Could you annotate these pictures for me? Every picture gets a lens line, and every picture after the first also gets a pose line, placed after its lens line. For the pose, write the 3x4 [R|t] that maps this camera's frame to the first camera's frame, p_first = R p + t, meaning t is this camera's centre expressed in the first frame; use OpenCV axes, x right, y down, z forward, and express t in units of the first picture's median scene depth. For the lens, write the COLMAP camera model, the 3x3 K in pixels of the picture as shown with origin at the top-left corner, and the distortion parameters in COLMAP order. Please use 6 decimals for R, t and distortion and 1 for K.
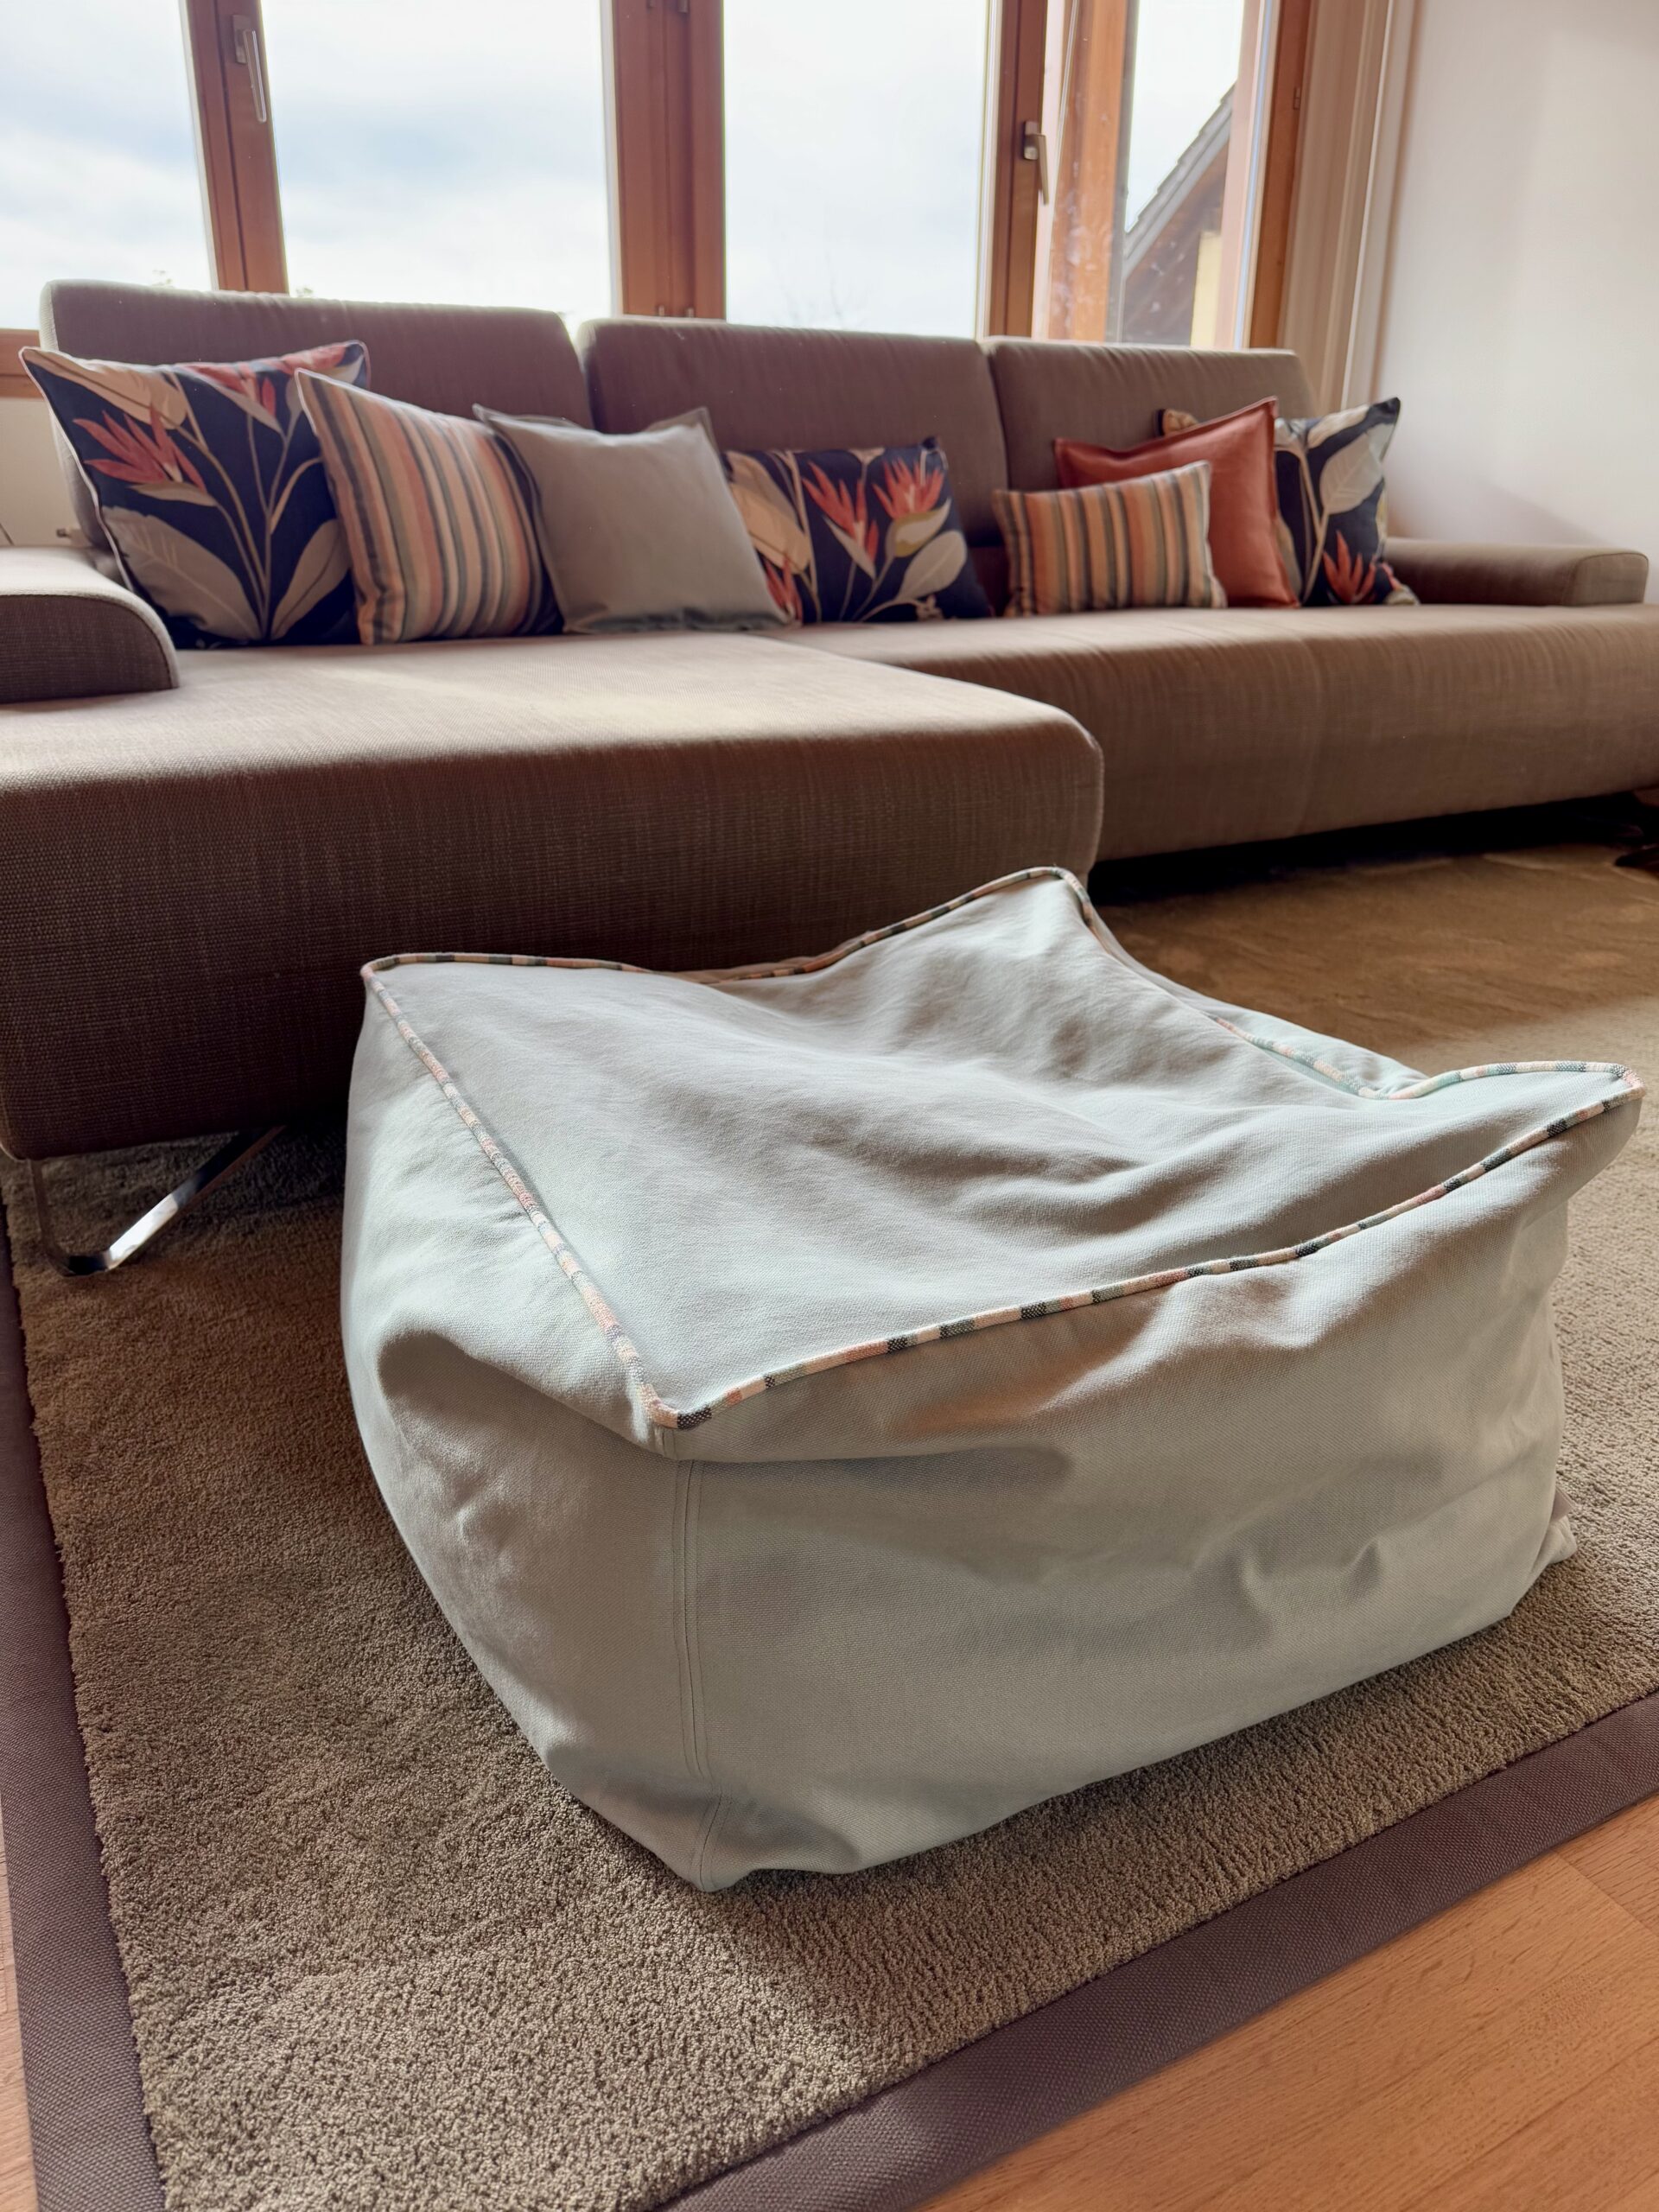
lens RADIAL K [[1594.3, 0, 829.5], [0, 1594.3, 1106.0], [0, 0, 1]] dist [0.076336, -0.130477]
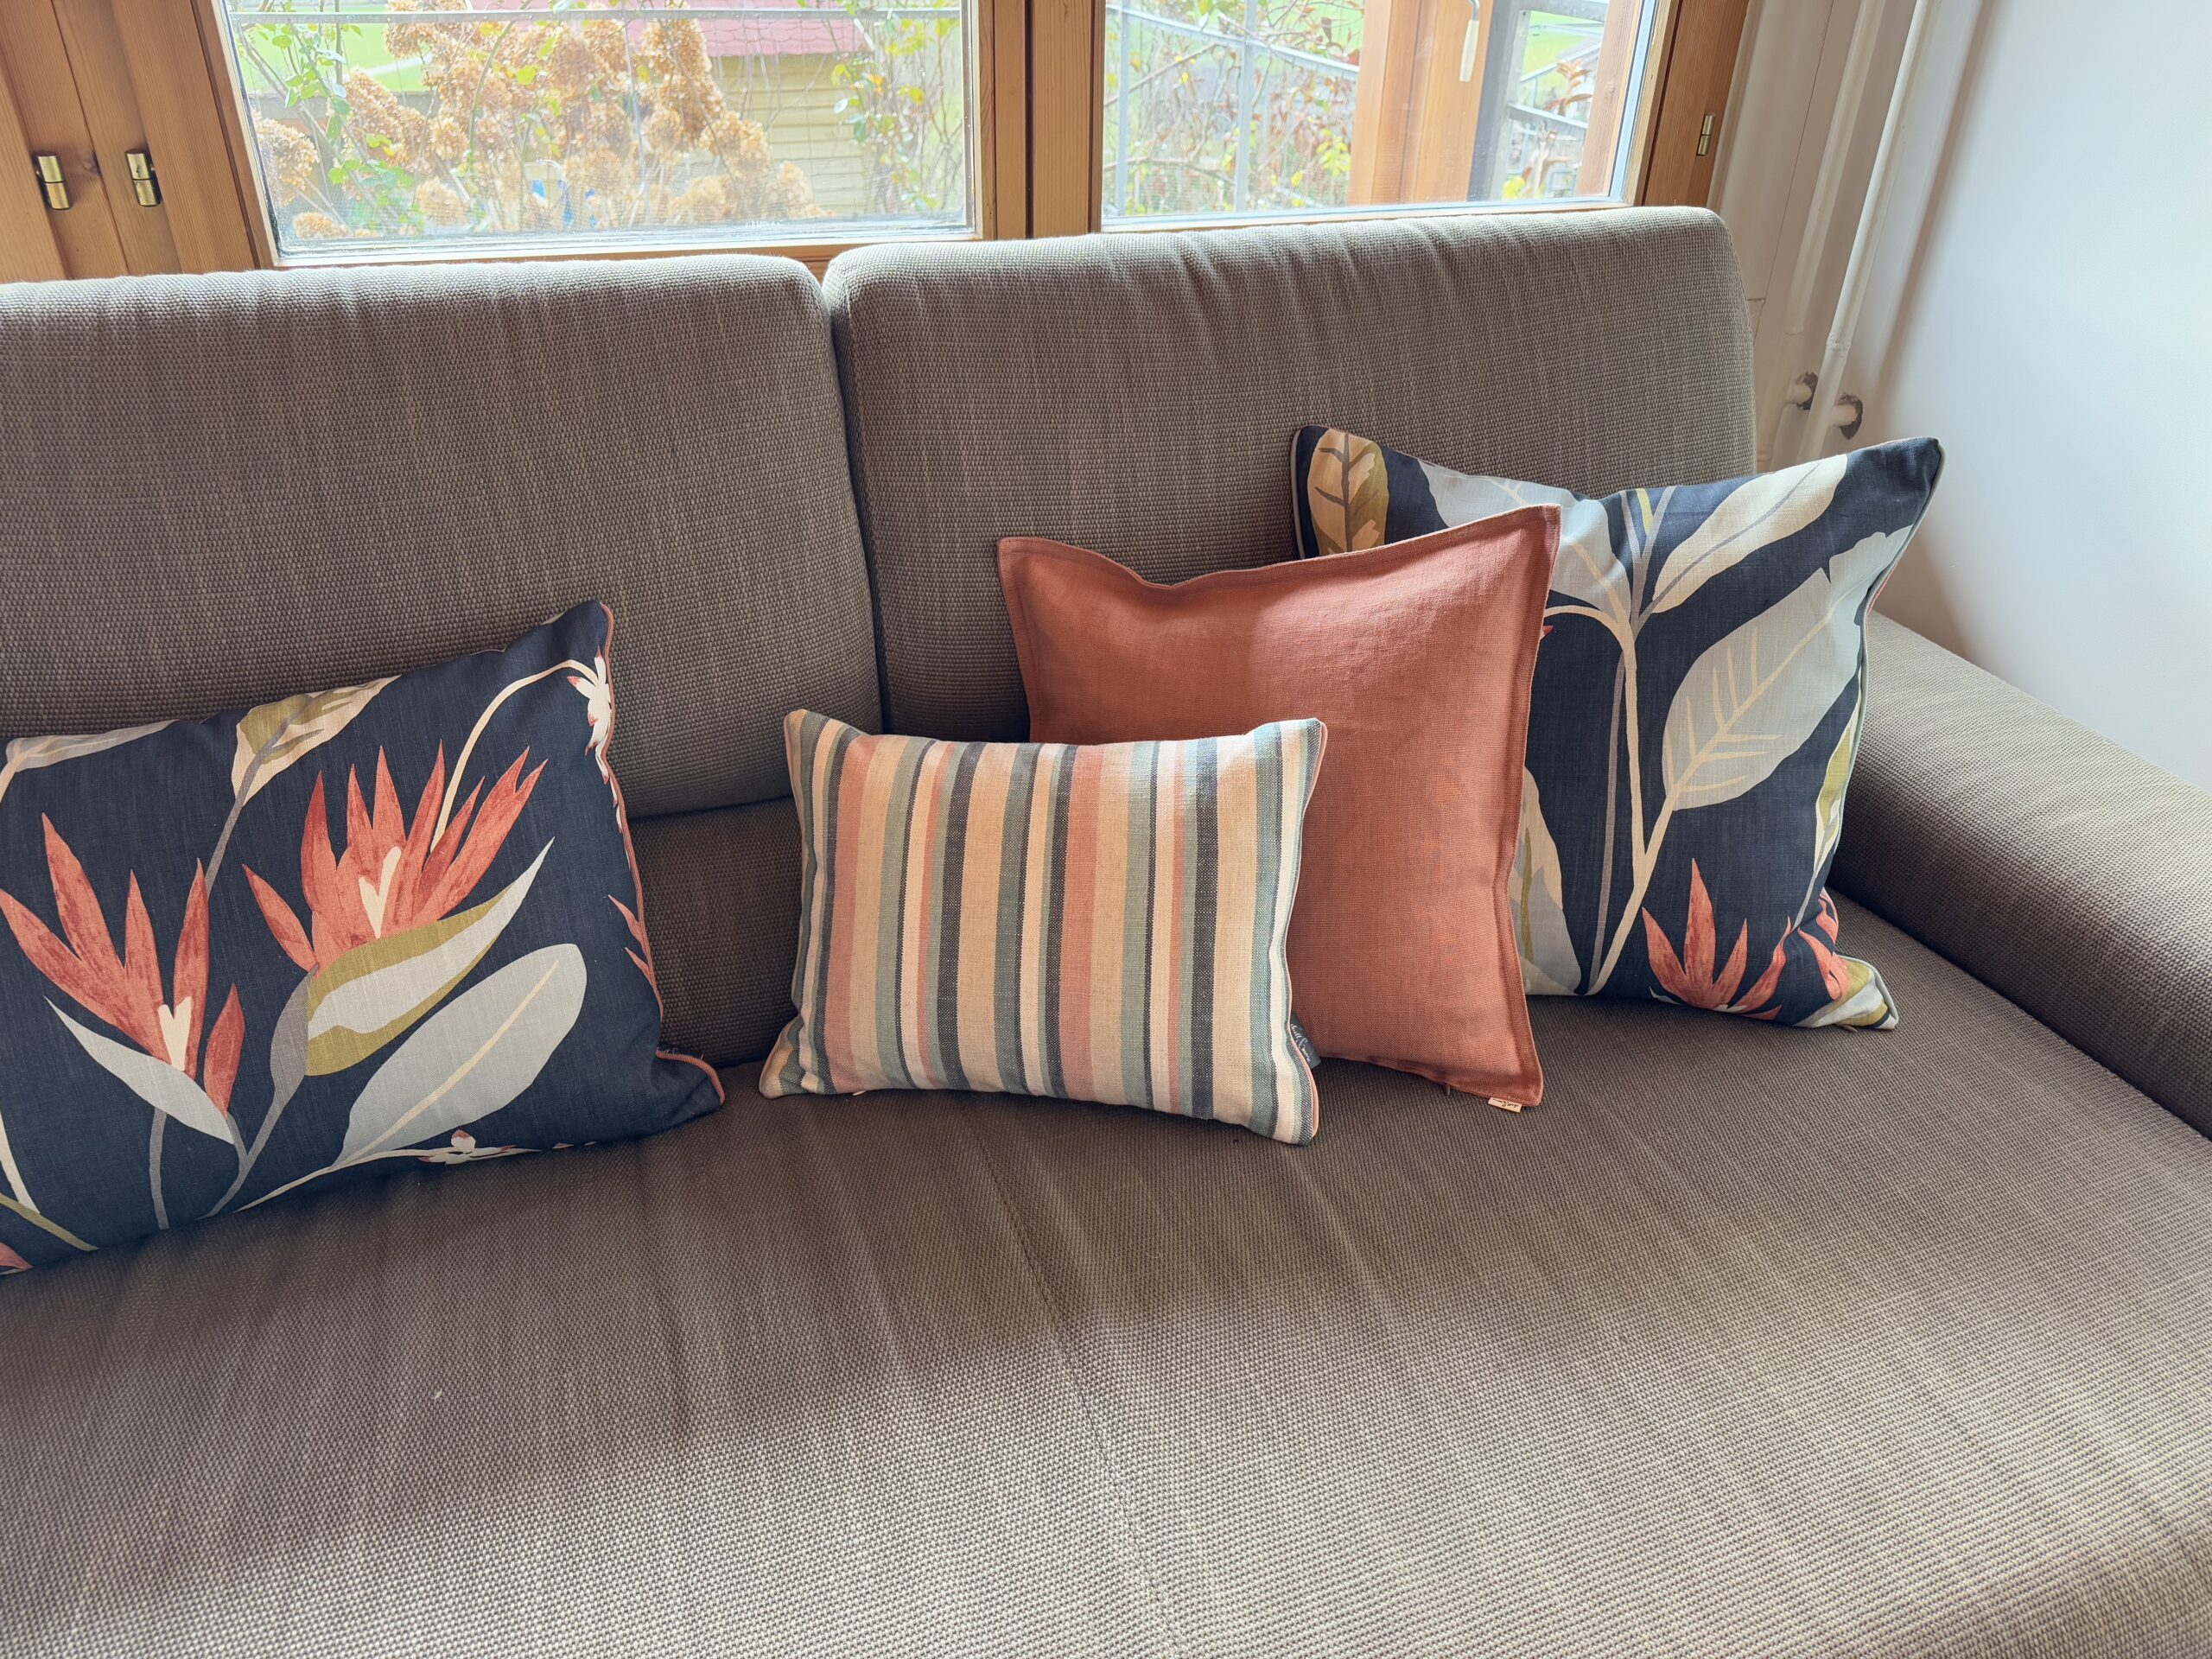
lens RADIAL K [[1536.2, 0, 1106.0], [0, 1536.2, 829.5], [0, 0, 1]] dist [0.178266, -0.355343]
pose [[0.986304, 0.100225, -0.130994, 0.524668], [-0.075679, 0.980660, 0.180498, -0.969762], [0.146551, -0.168112, 0.974813, 1.440338]]
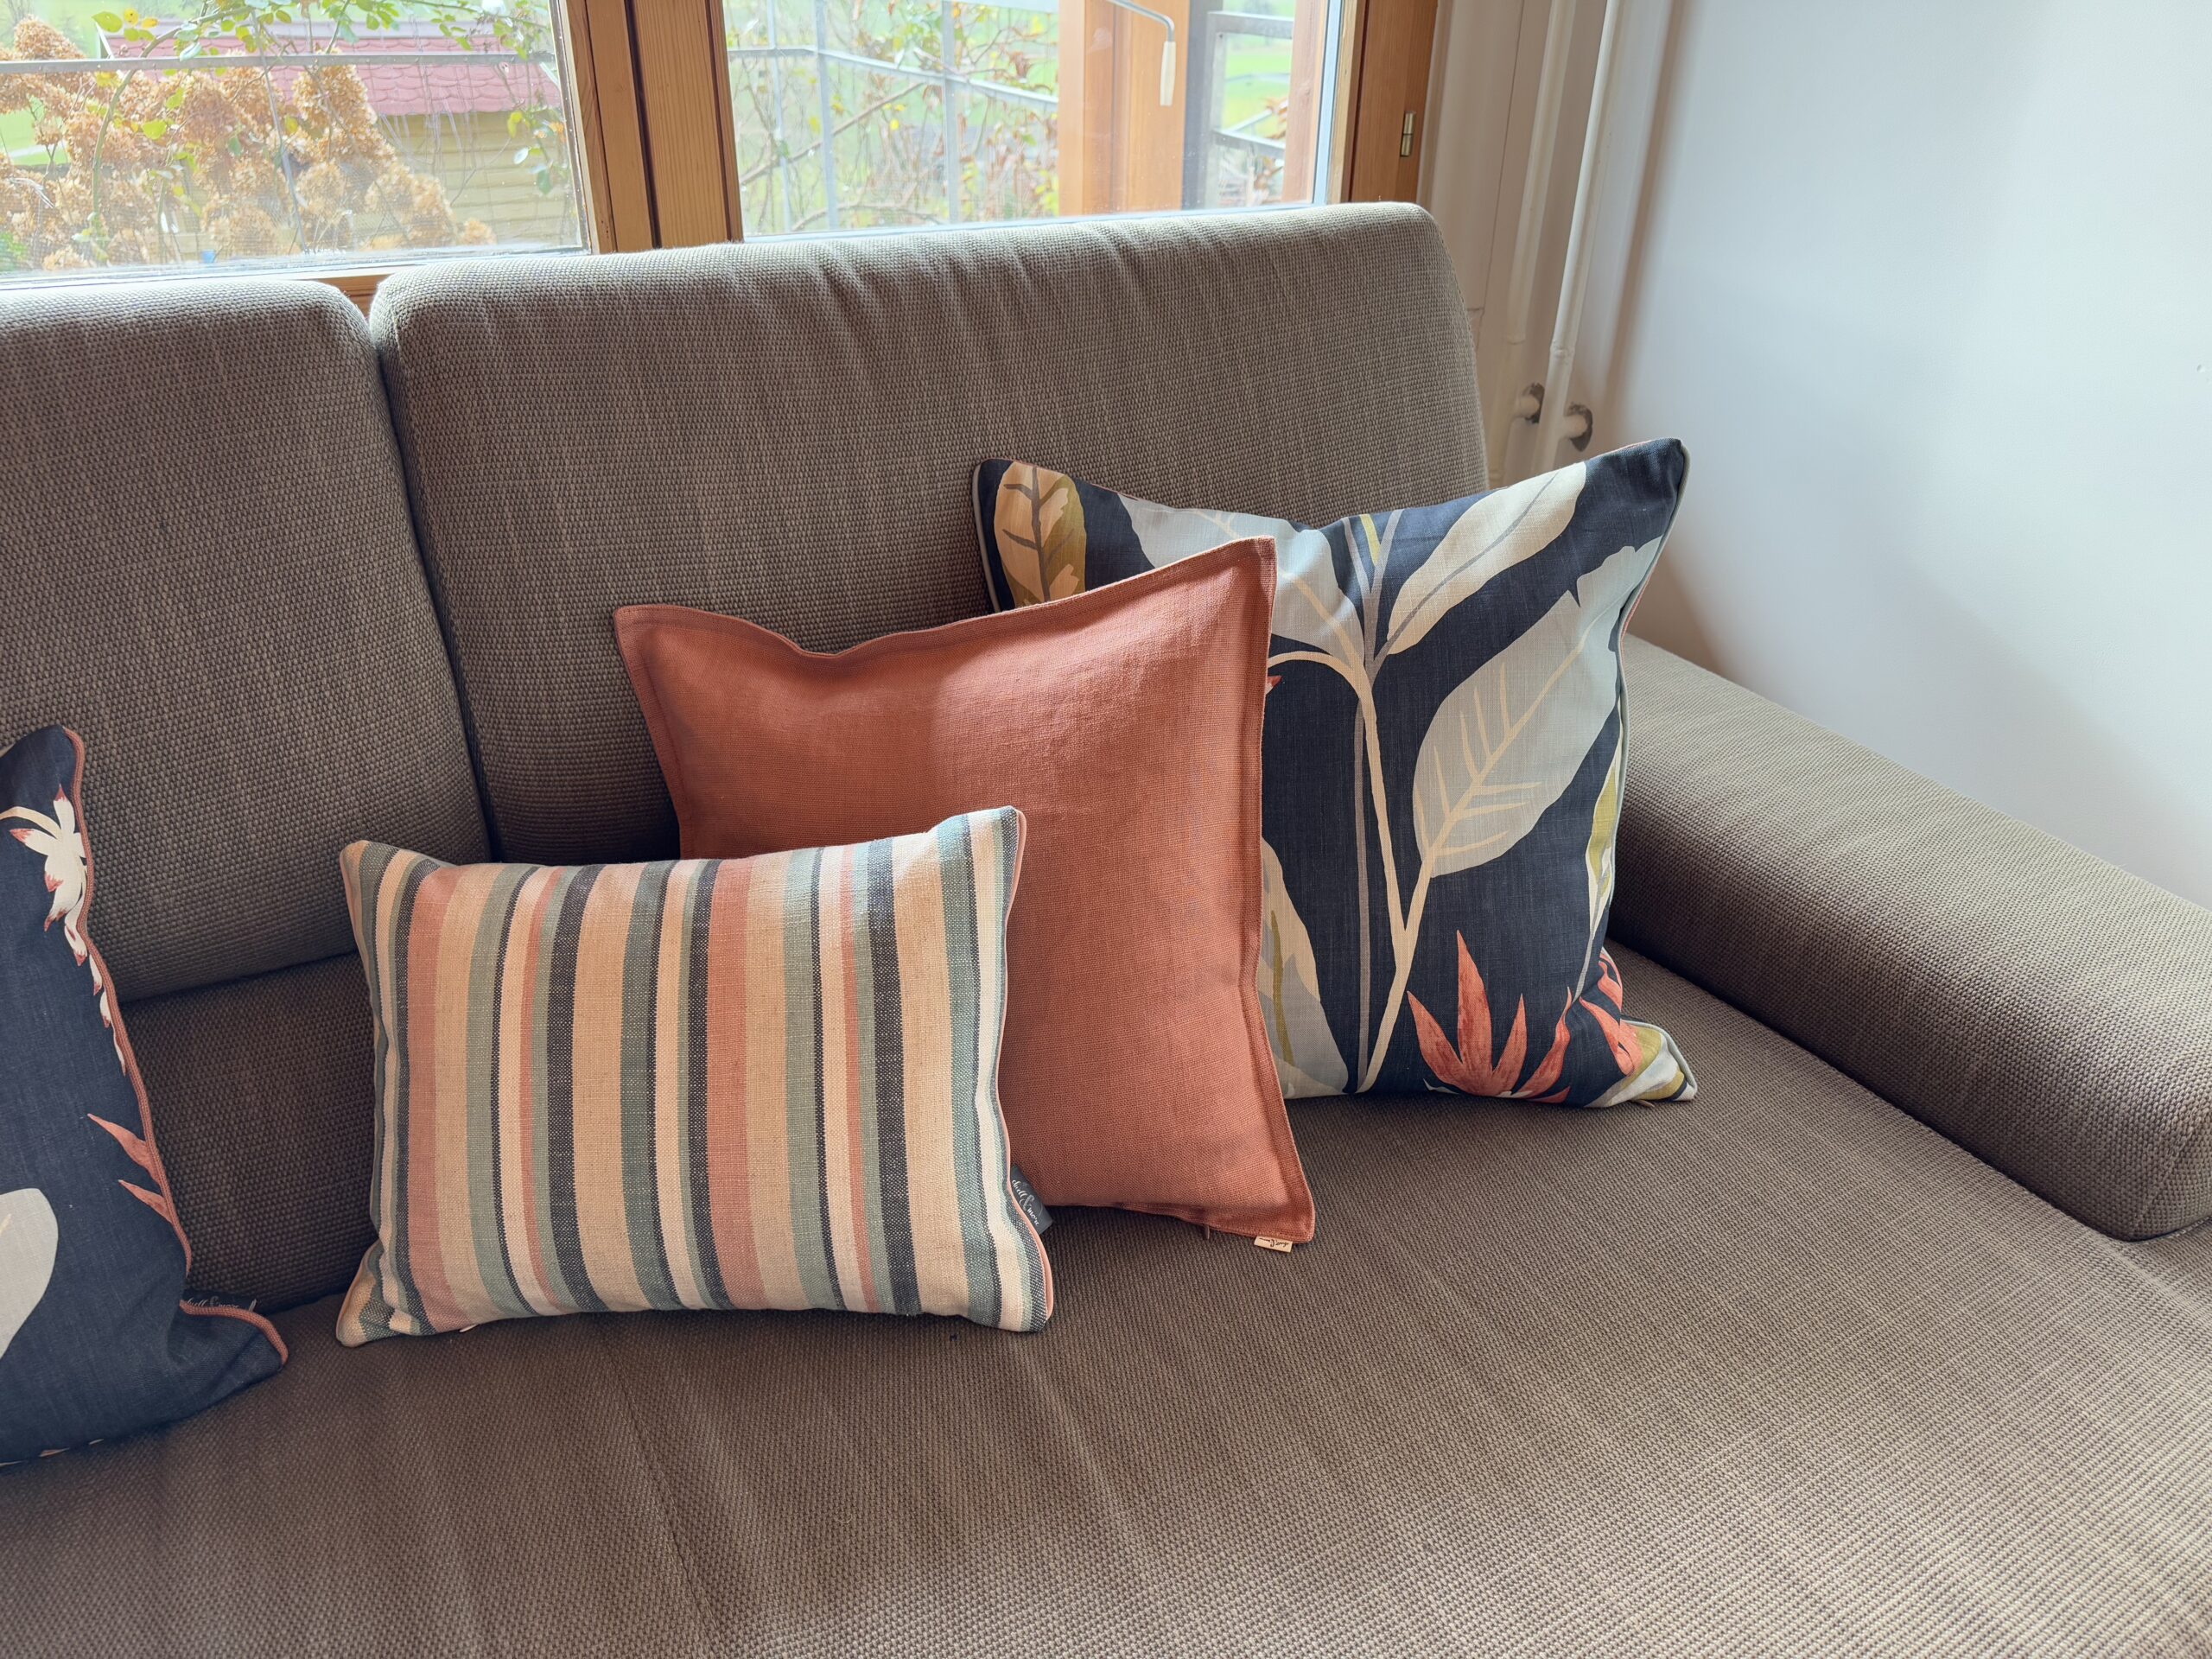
lens RADIAL K [[1536.2, 0, 1106.0], [0, 1536.2, 829.5], [0, 0, 1]] dist [0.178266, -0.355343]
pose [[0.999847, 0.017406, -0.001738, 0.562931], [-0.016968, 0.989202, 0.145570, -0.976650], [0.004253, -0.145518, 0.989346, 1.591319]]
